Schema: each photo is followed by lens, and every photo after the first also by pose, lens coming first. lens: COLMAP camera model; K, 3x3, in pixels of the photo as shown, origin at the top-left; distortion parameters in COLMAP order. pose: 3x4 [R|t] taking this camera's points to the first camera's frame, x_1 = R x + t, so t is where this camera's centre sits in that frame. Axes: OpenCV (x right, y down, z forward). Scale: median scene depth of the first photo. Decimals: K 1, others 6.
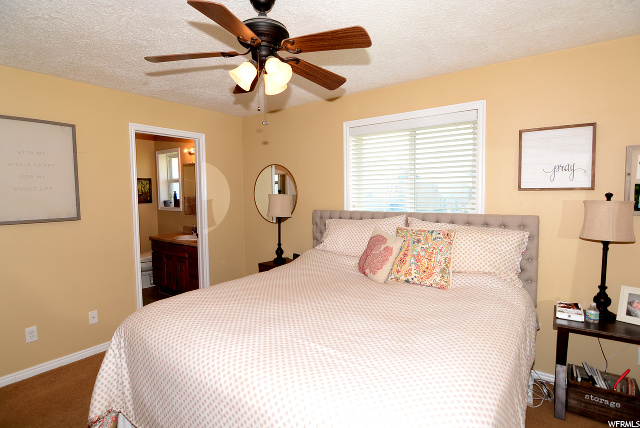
lens RADIAL K [[317.4, 0, 320.0], [0, 317.4, 214.0], [0, 0, 1]] dist [0.000827, -0.000097]
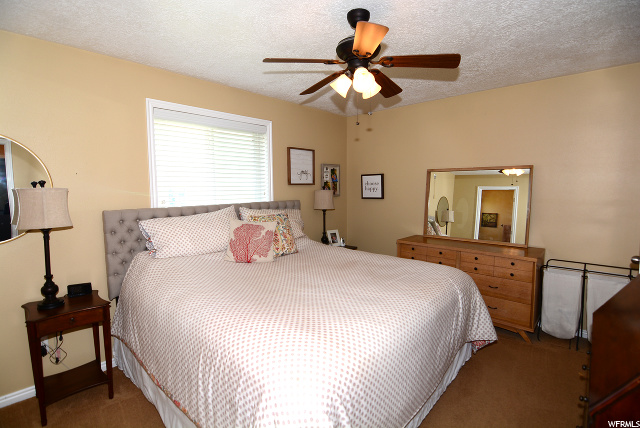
lens RADIAL K [[317.4, 0, 320.0], [0, 317.4, 214.0], [0, 0, 1]] dist [0.000827, -0.000097]
pose [[0.121569, -0.082533, 0.989146, -0.687789], [0.071861, 0.994654, 0.074161, -0.025852], [-0.989978, 0.062066, 0.126850, 0.475265]]
